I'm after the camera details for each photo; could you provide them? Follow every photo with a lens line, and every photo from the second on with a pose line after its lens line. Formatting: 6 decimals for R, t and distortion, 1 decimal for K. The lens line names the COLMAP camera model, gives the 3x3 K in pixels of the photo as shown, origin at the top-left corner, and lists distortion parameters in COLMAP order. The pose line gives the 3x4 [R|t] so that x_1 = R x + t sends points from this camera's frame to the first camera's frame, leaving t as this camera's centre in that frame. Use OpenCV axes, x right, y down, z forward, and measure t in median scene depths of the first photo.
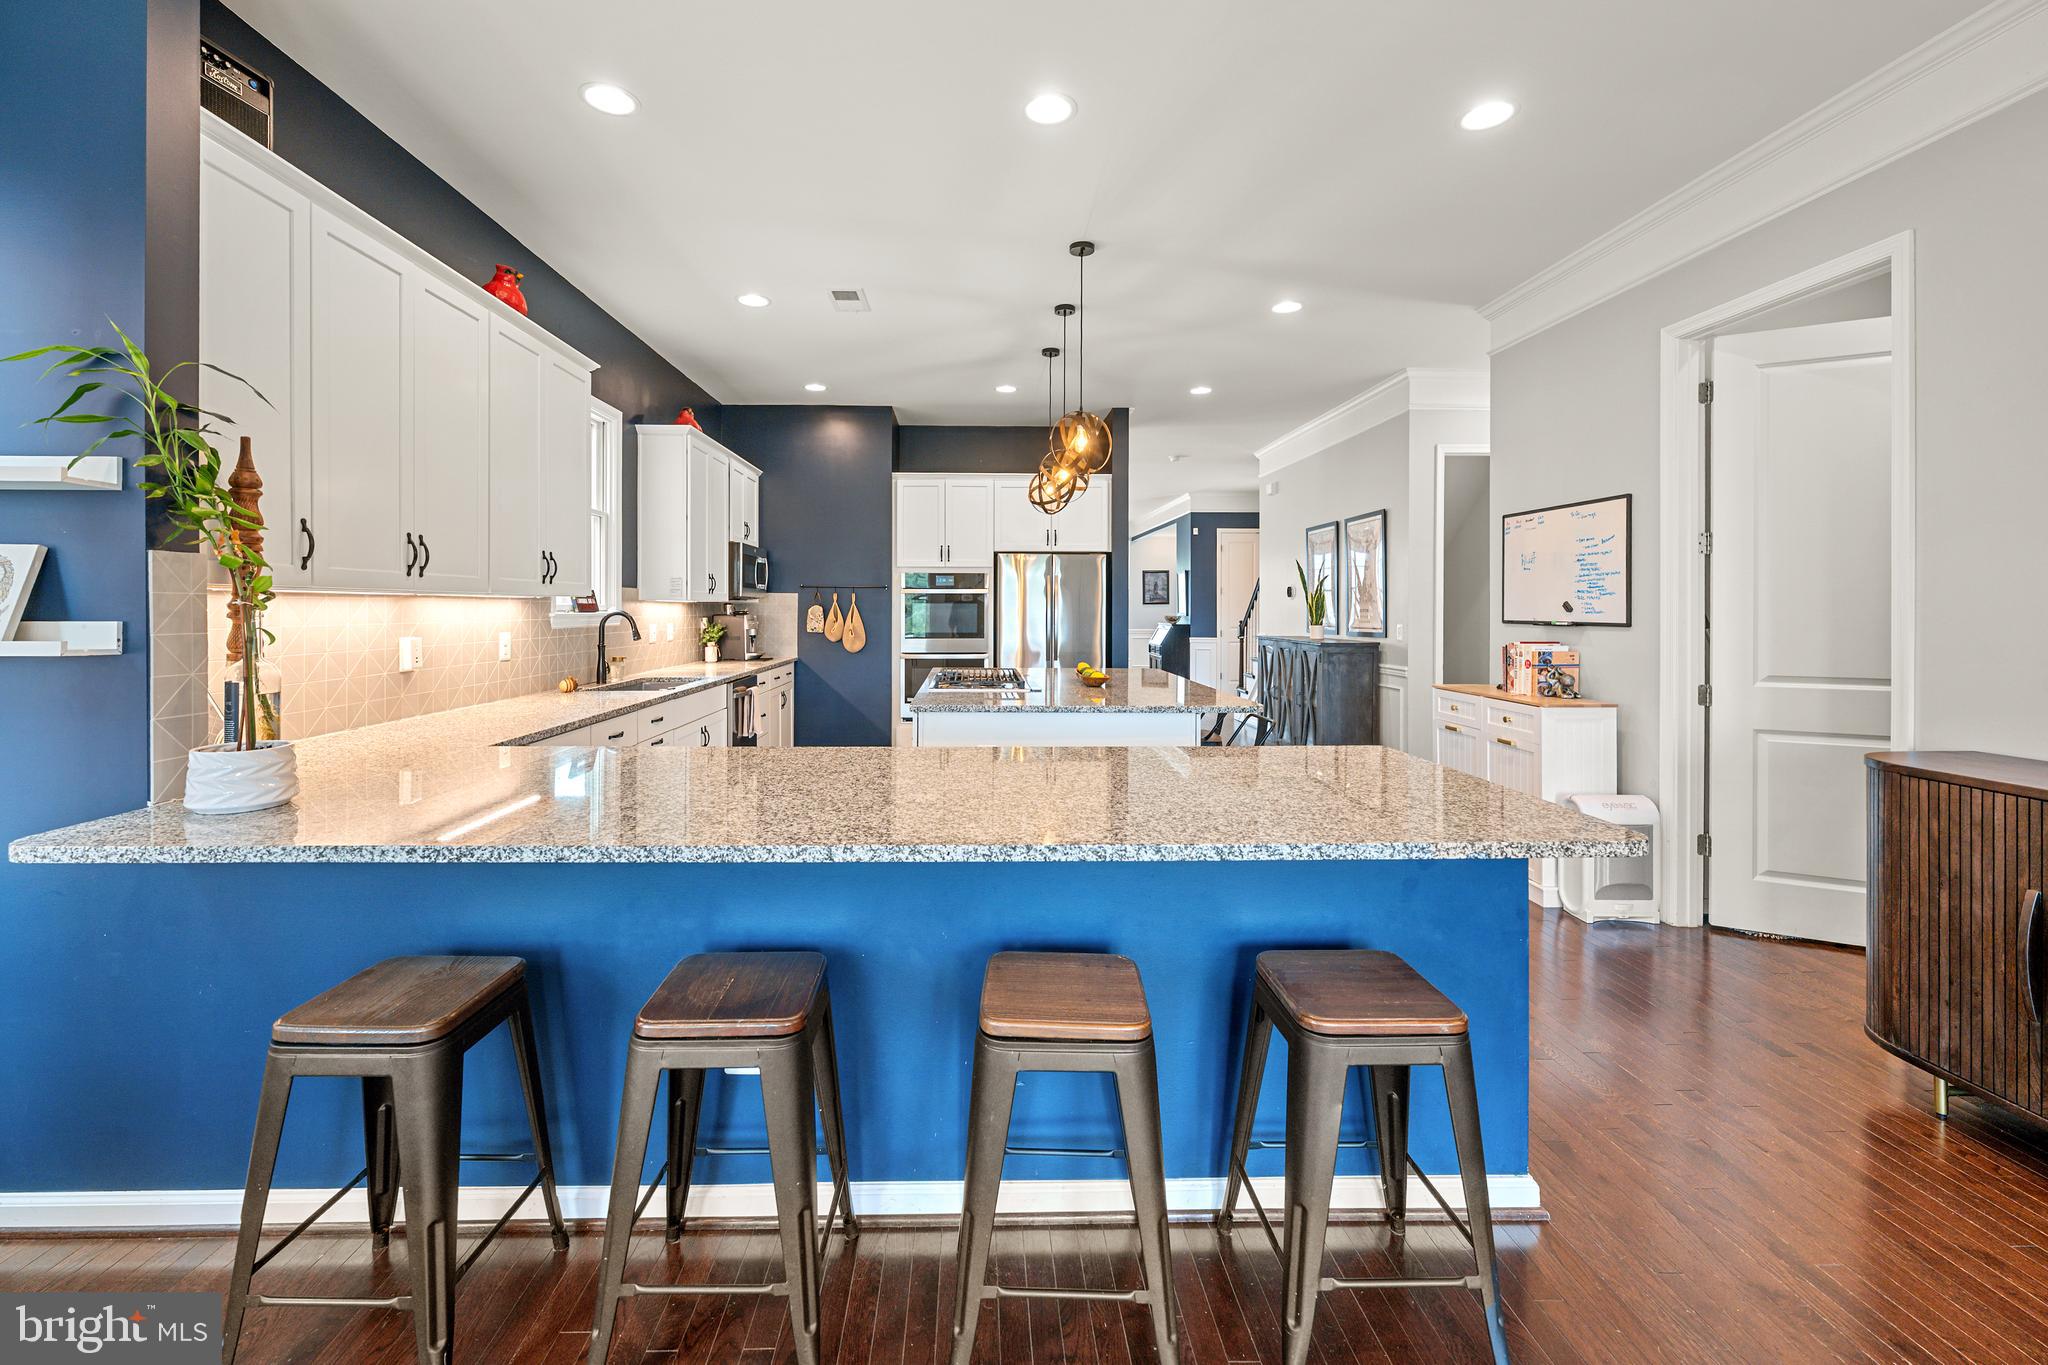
lens RADIAL K [[834.3, 0, 991.7], [0, 834.3, 612.5], [0, 0, 1]] dist [-0.001326, 0.000128]
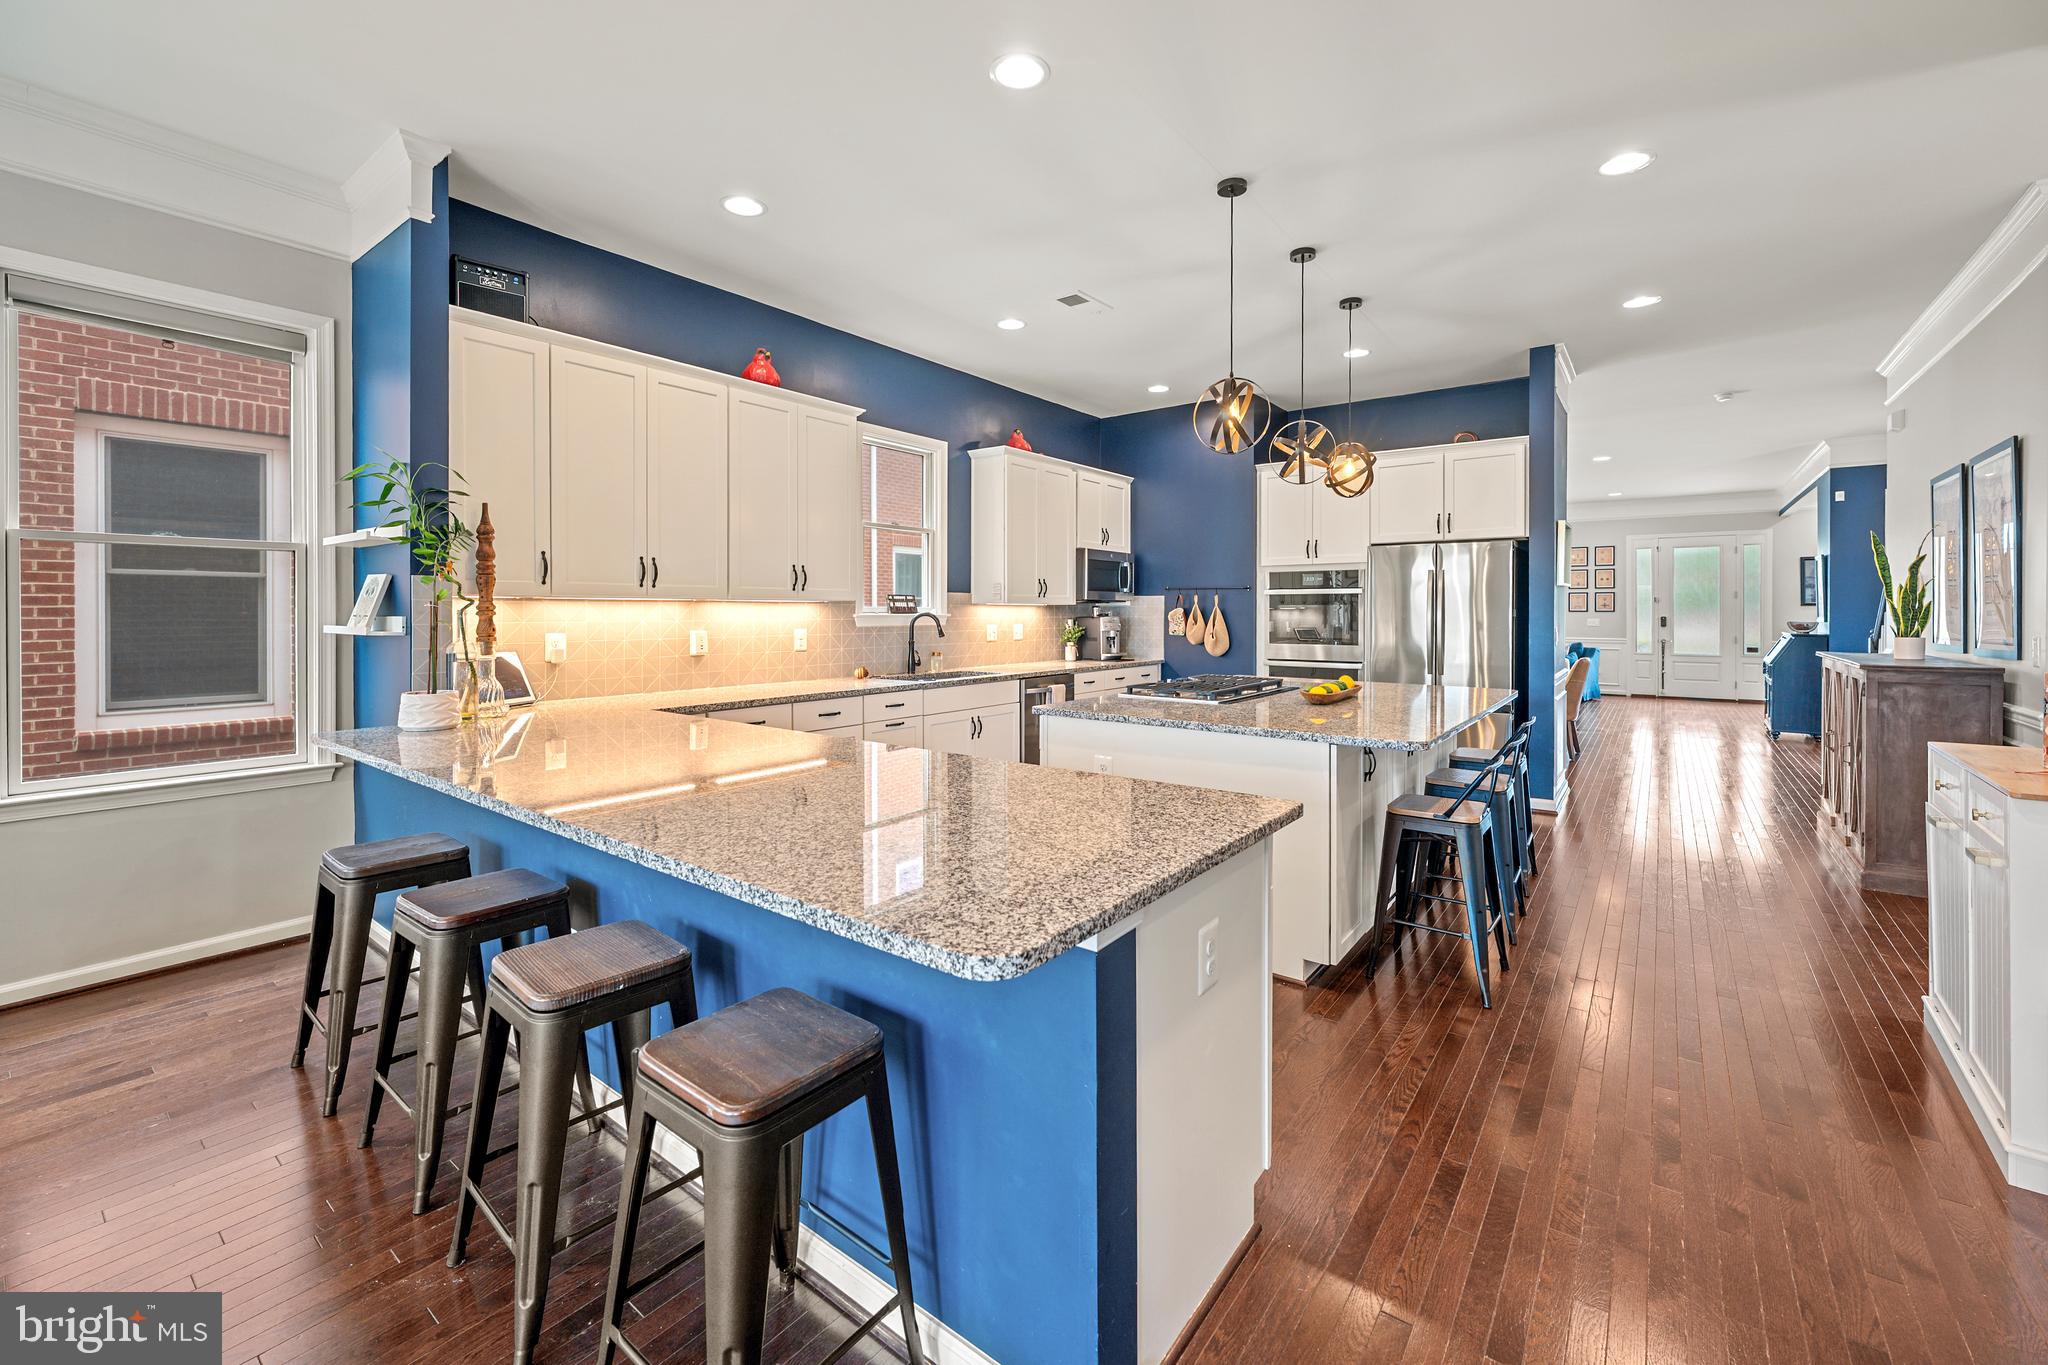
lens RADIAL K [[834.3, 0, 1026.5], [0, 834.3, 623.0], [0, 0, 1]] dist [-0.001326, 0.000128]
pose [[0.780529, 0.007787, -0.625071, 0.295486], [-0.002381, 0.999952, 0.009484, 0.000879], [0.625115, -0.005914, 0.780510, 0.123614]]
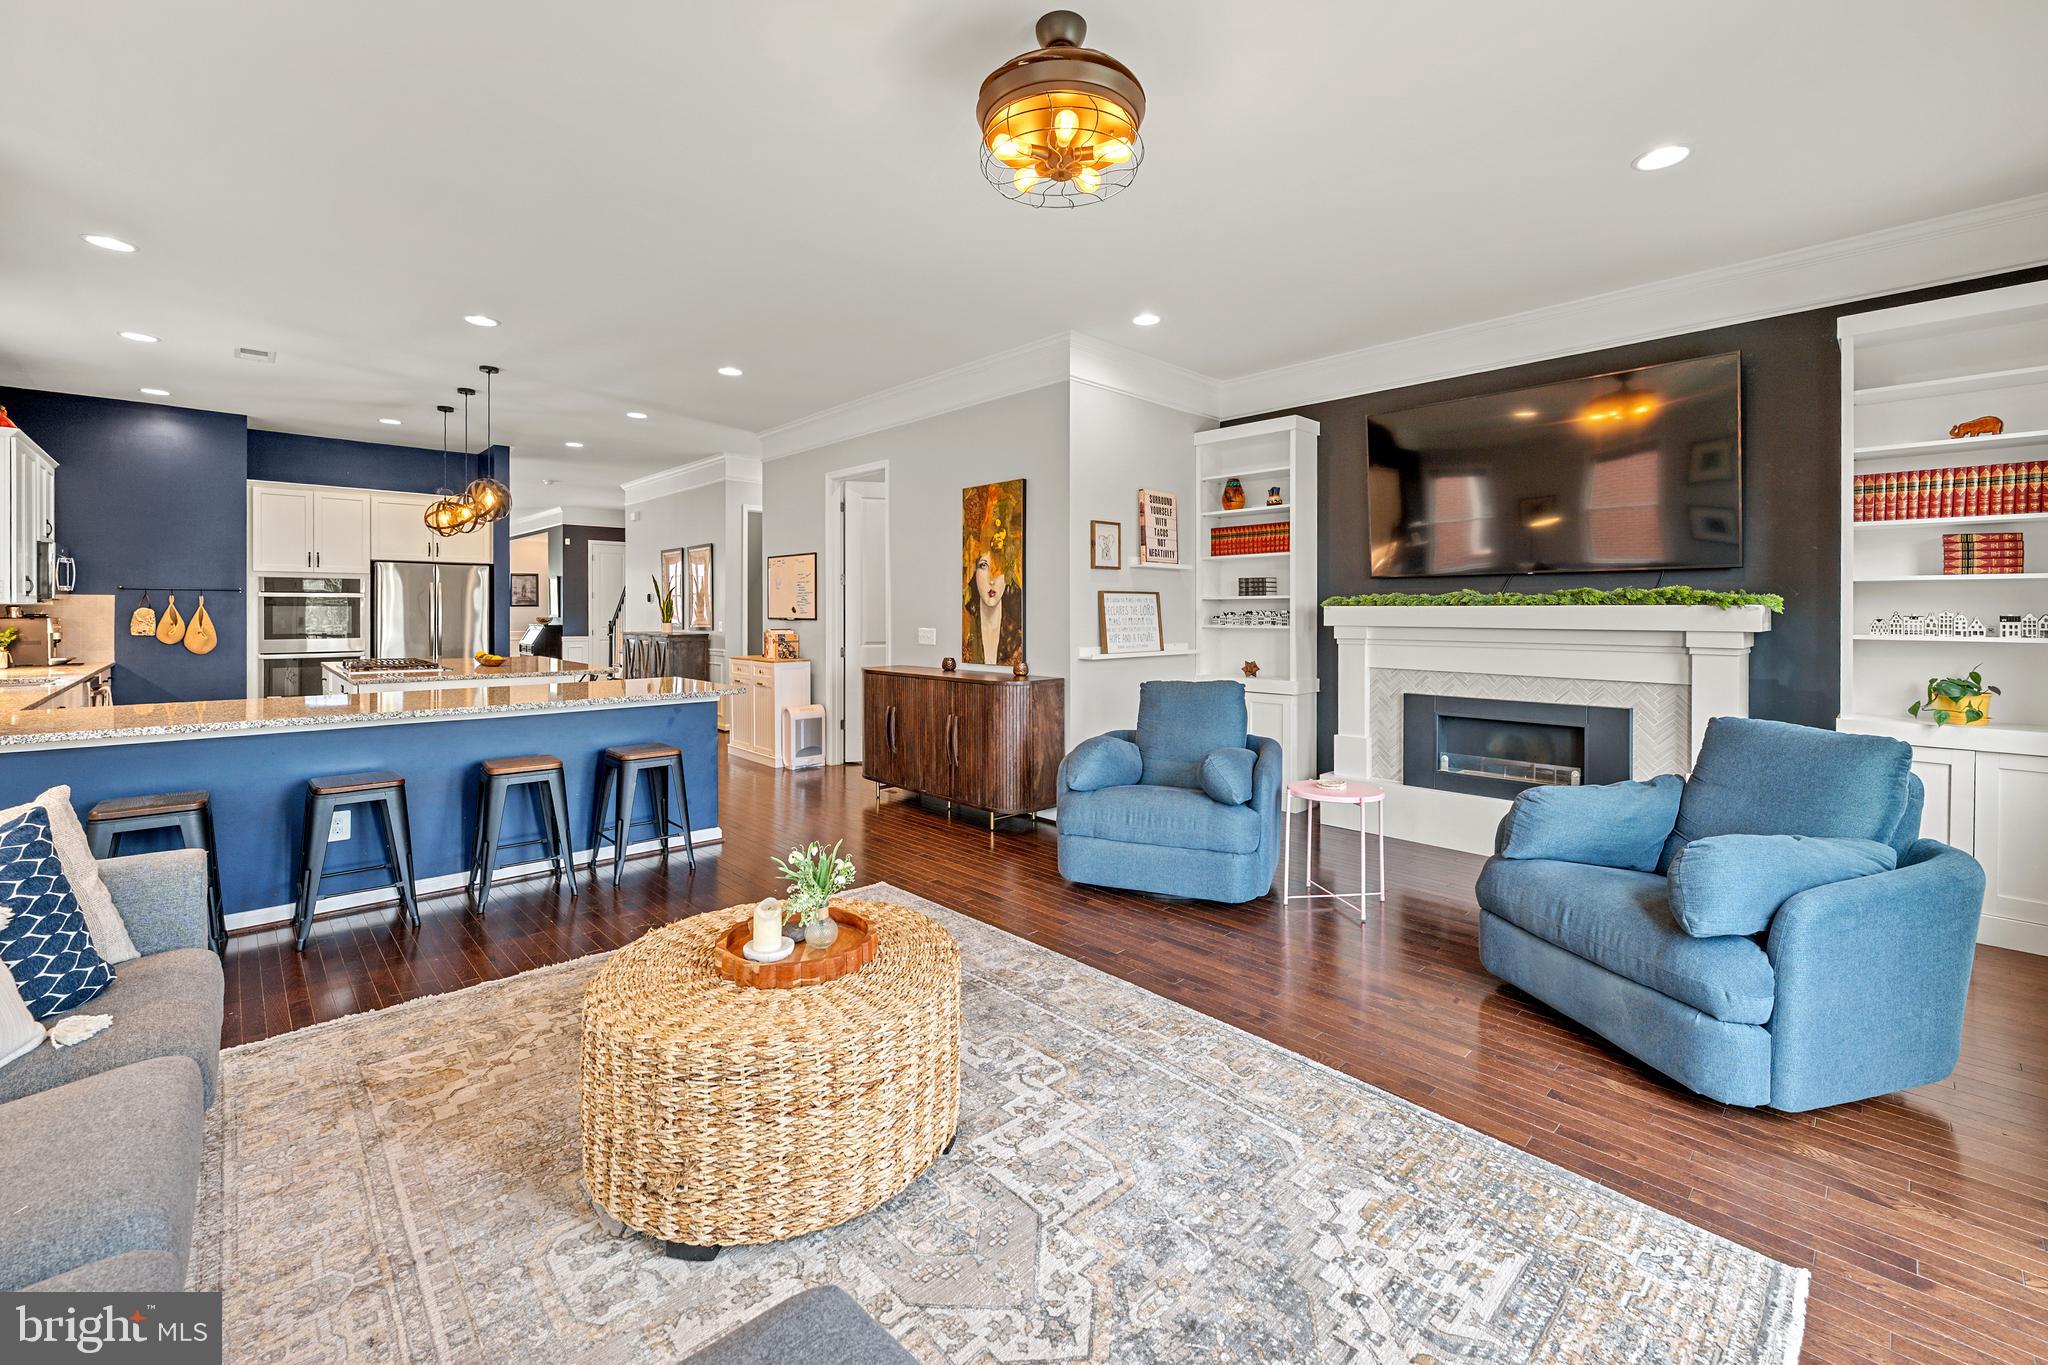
lens RADIAL K [[834.3, 0, 1017.0], [0, 834.3, 613.9], [0, 0, 1]] dist [-0.001326, 0.000128]
pose [[0.739582, -0.003303, 0.673058, -0.121880], [0.003773, 0.999993, 0.000762, 0.001940], [-0.673055, 0.001976, 0.739589, -0.453304]]
